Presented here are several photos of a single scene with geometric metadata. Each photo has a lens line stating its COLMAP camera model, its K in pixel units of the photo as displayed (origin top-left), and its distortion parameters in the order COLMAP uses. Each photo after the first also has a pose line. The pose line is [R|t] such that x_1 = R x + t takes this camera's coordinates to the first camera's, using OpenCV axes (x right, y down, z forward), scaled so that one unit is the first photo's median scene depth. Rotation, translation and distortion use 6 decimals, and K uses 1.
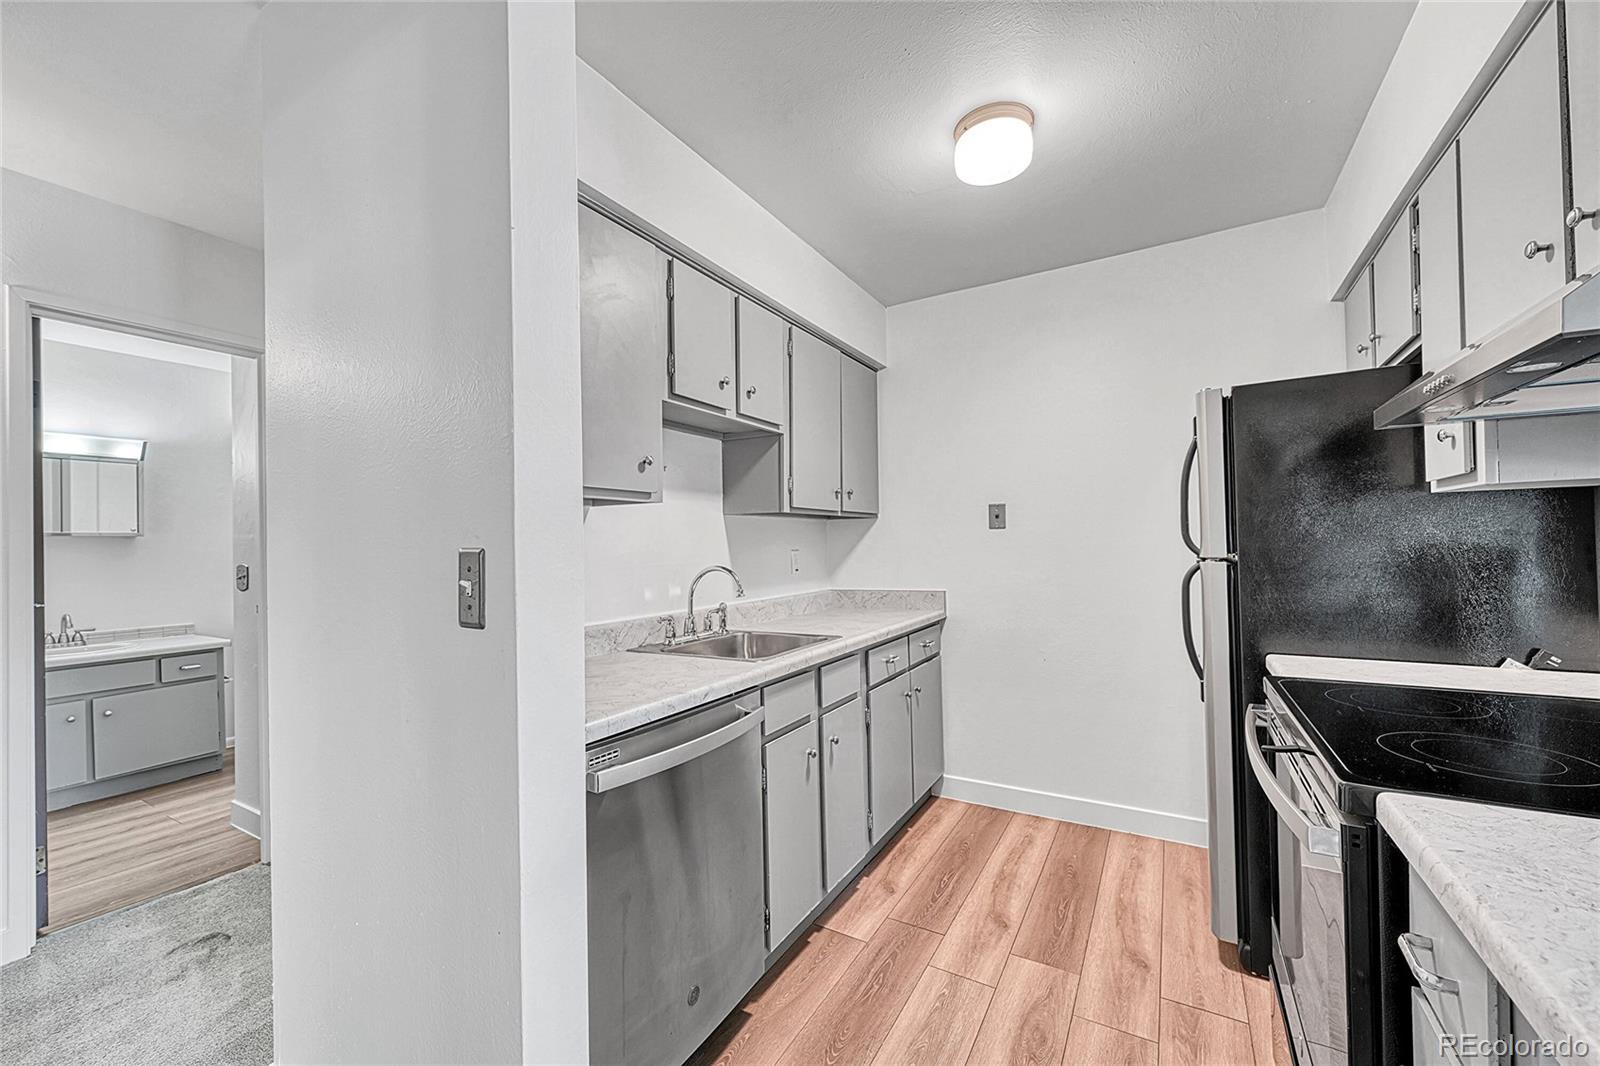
lens RADIAL K [[633.3, 0, 796.3], [0, 633.3, 542.8], [0, 0, 1]] dist [-0.002289, 0.000490]
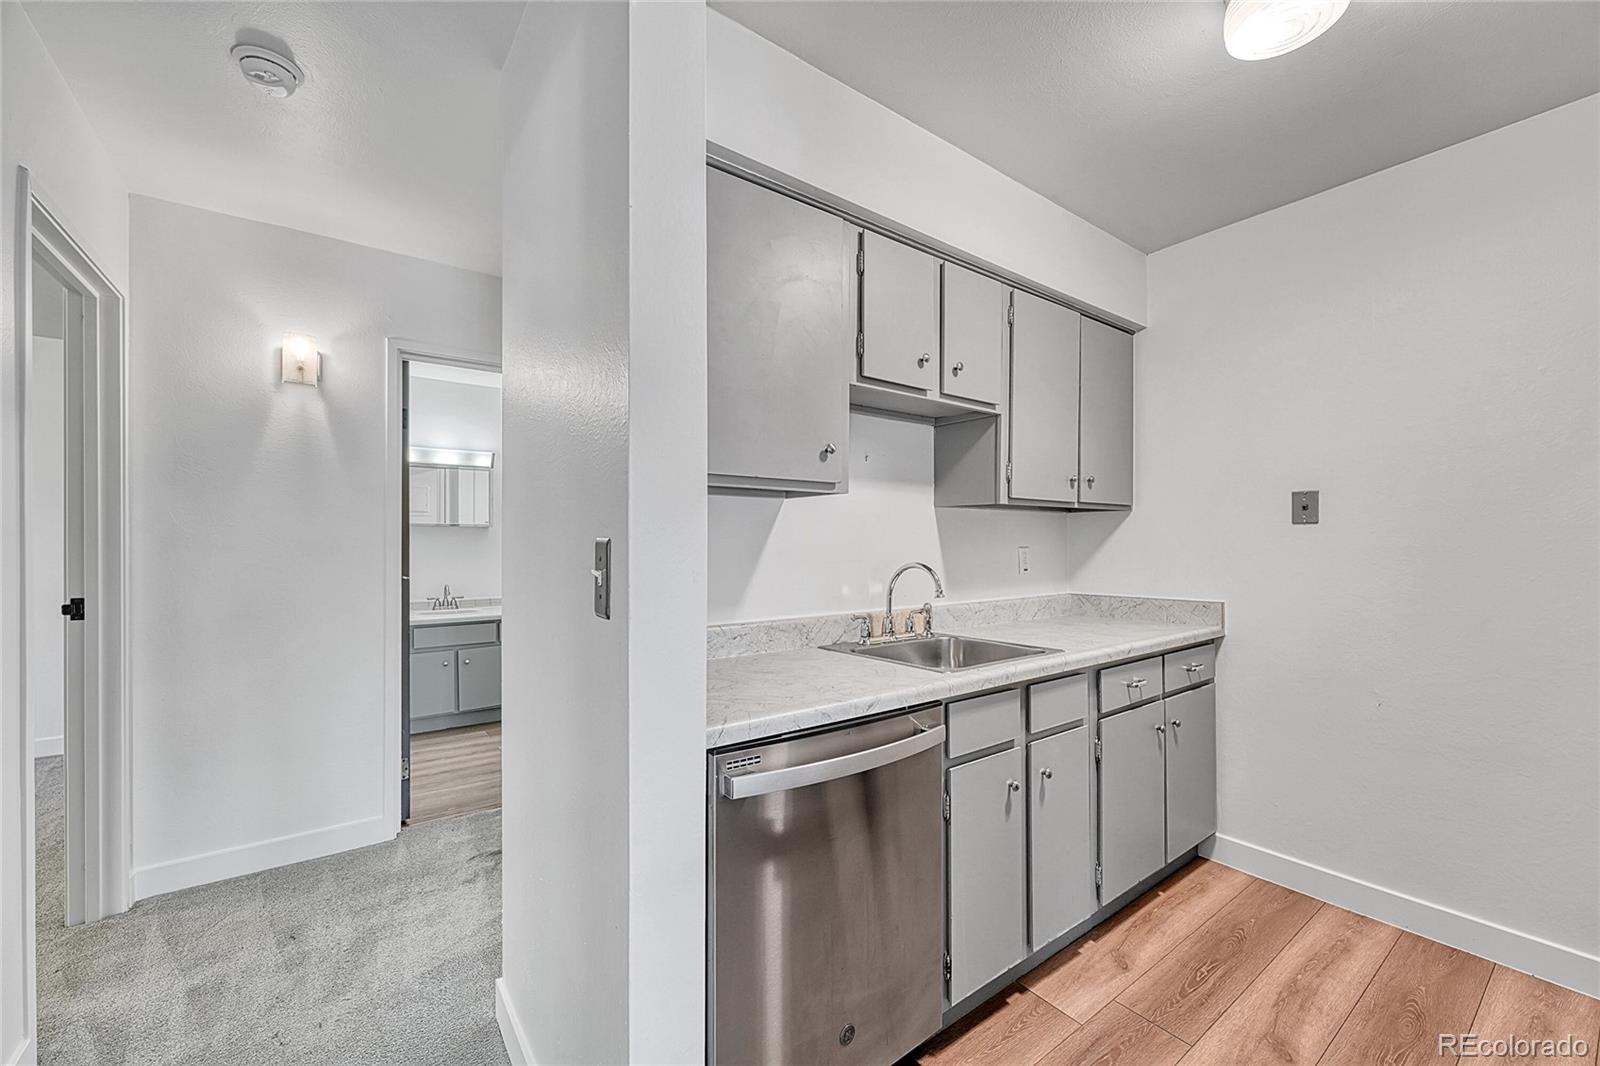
lens RADIAL K [[633.3, 0, 797.4], [0, 633.3, 543.5], [0, 0, 1]] dist [-0.002289, 0.000490]
pose [[0.920098, 0.016697, -0.391332, 0.075039], [-0.013332, 0.999847, 0.011314, 0.000866], [0.391461, -0.005193, 0.920180, 0.091789]]
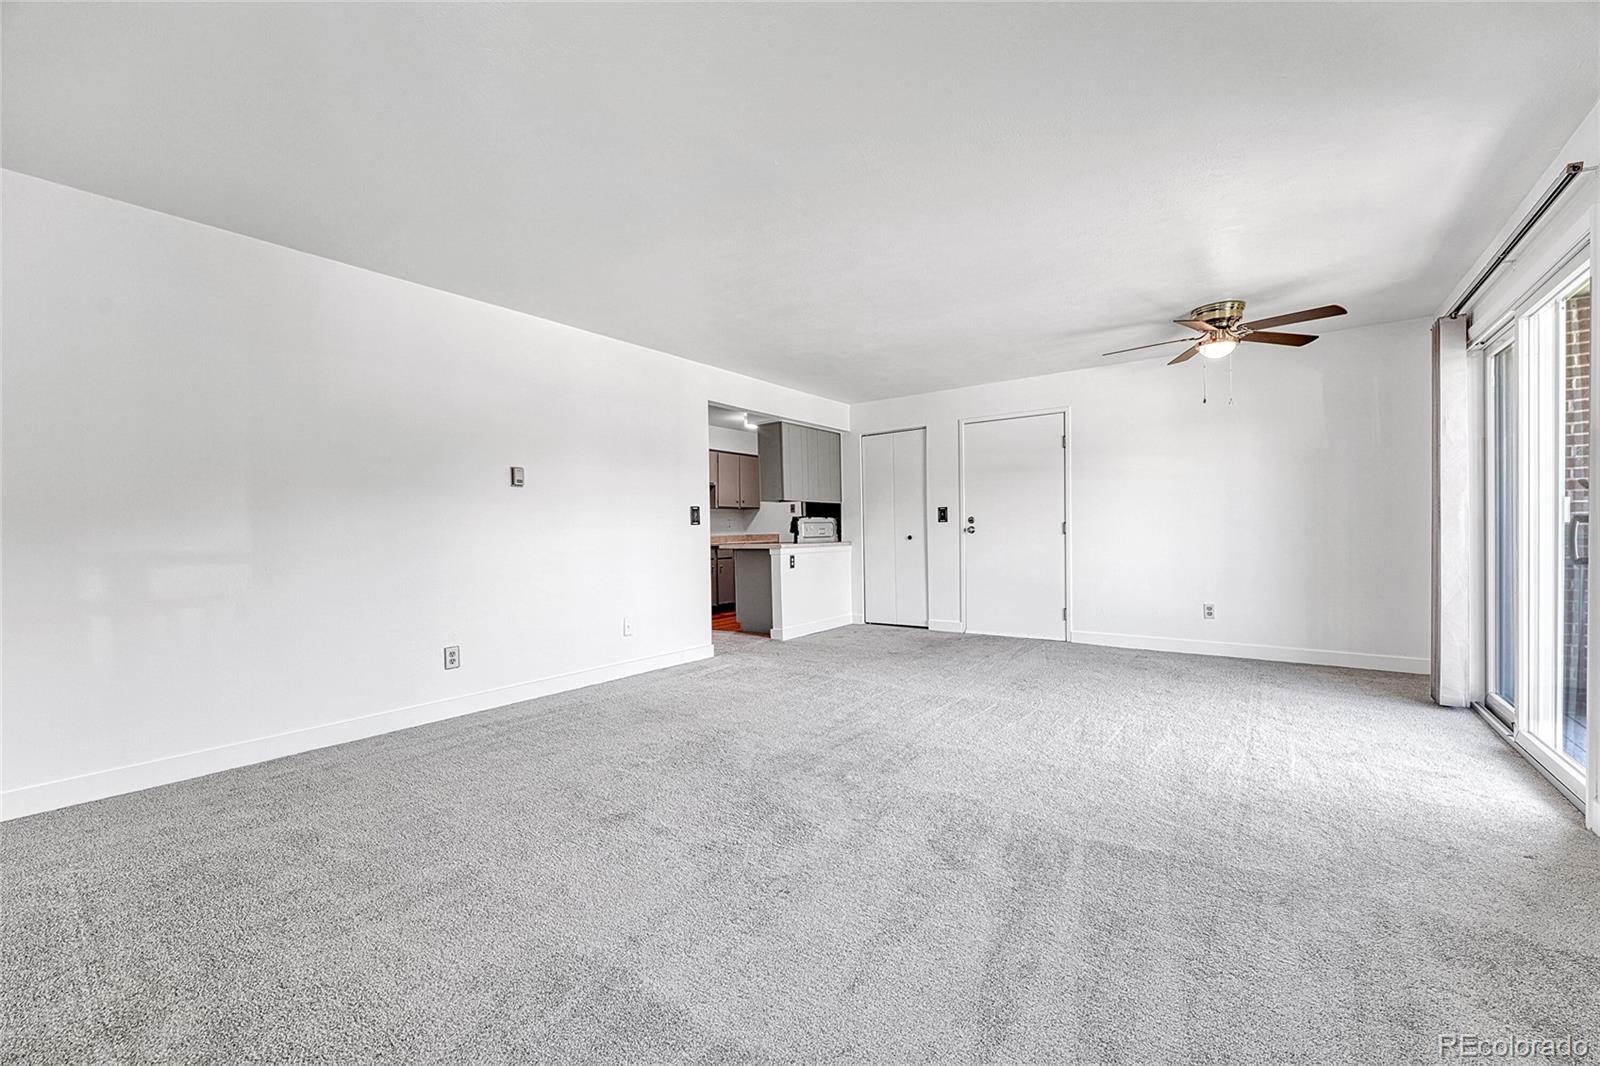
lens RADIAL K [[633.3, 0, 793.7], [0, 633.3, 540.7], [0, 0, 1]] dist [-0.002289, 0.000490]
pose [[0.993773, 0.003528, -0.111369, 0.889628], [-0.001218, 0.999783, 0.020804, 0.064591], [0.111419, -0.020539, 0.993561, -2.697499]]
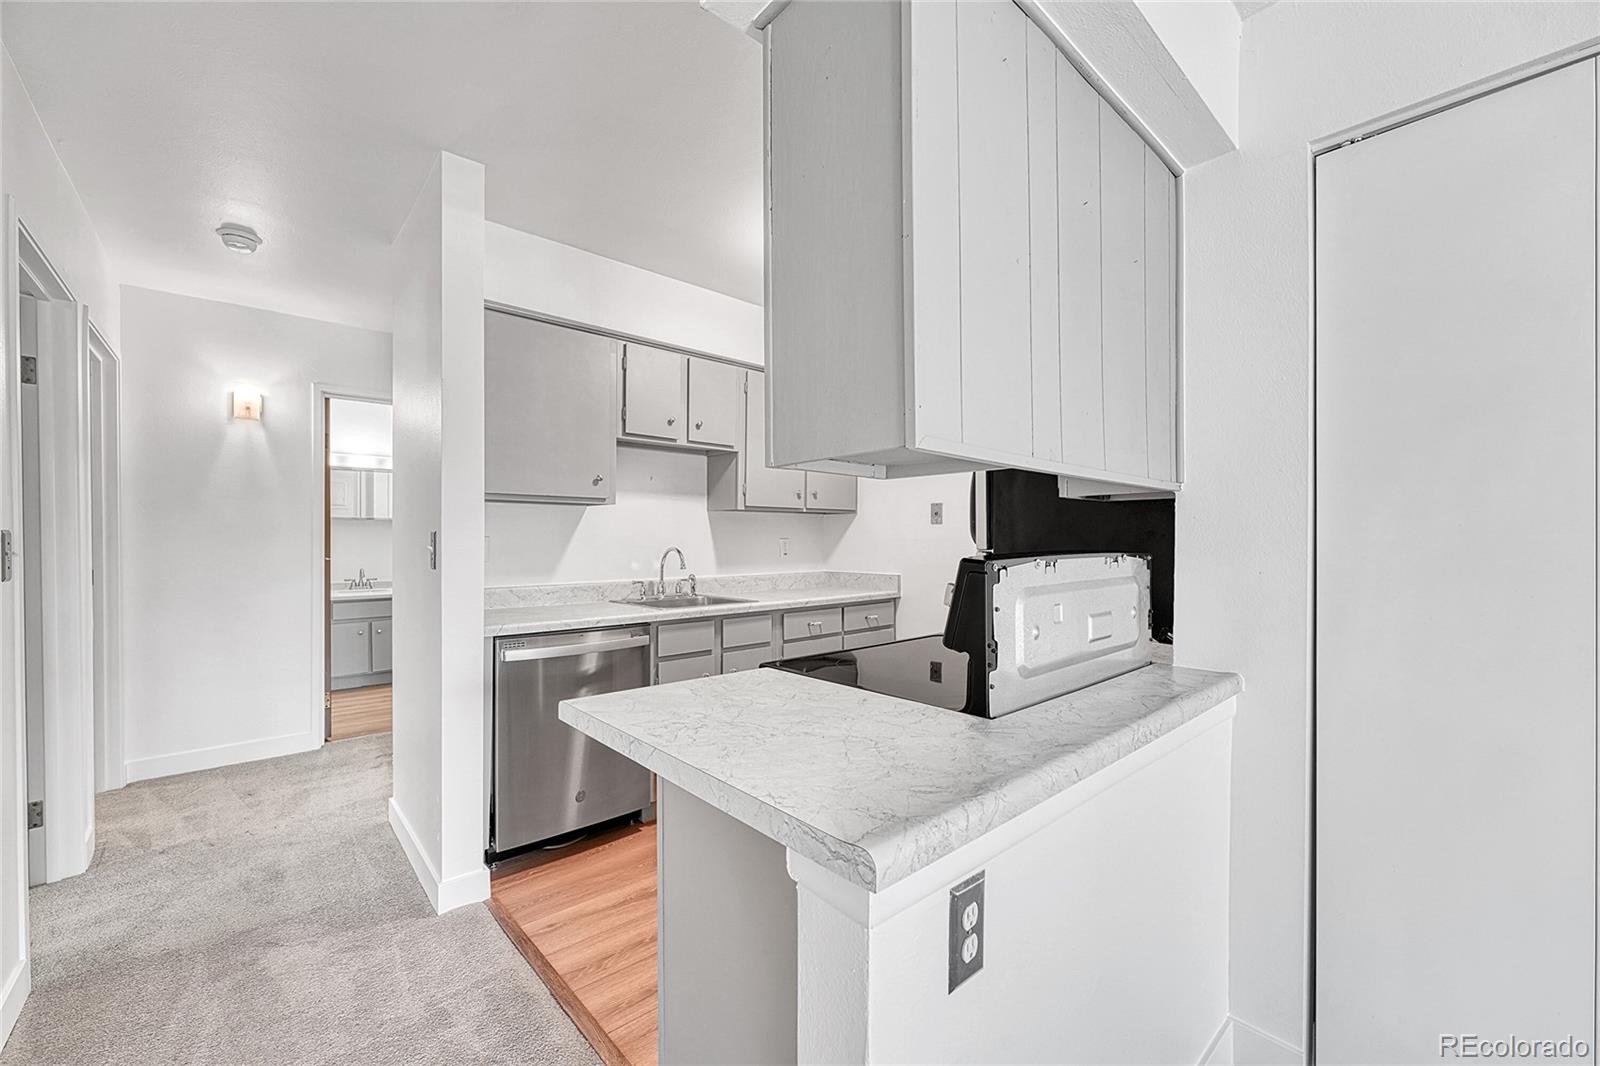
lens RADIAL K [[633.3, 0, 796.9], [0, 633.3, 542.6], [0, 0, 1]] dist [-0.002289, 0.000490]
pose [[0.951470, 0.023979, -0.306807, 0.585331], [-0.019181, 0.999642, 0.018643, -0.006189], [0.307144, -0.011853, 0.951589, -0.284382]]
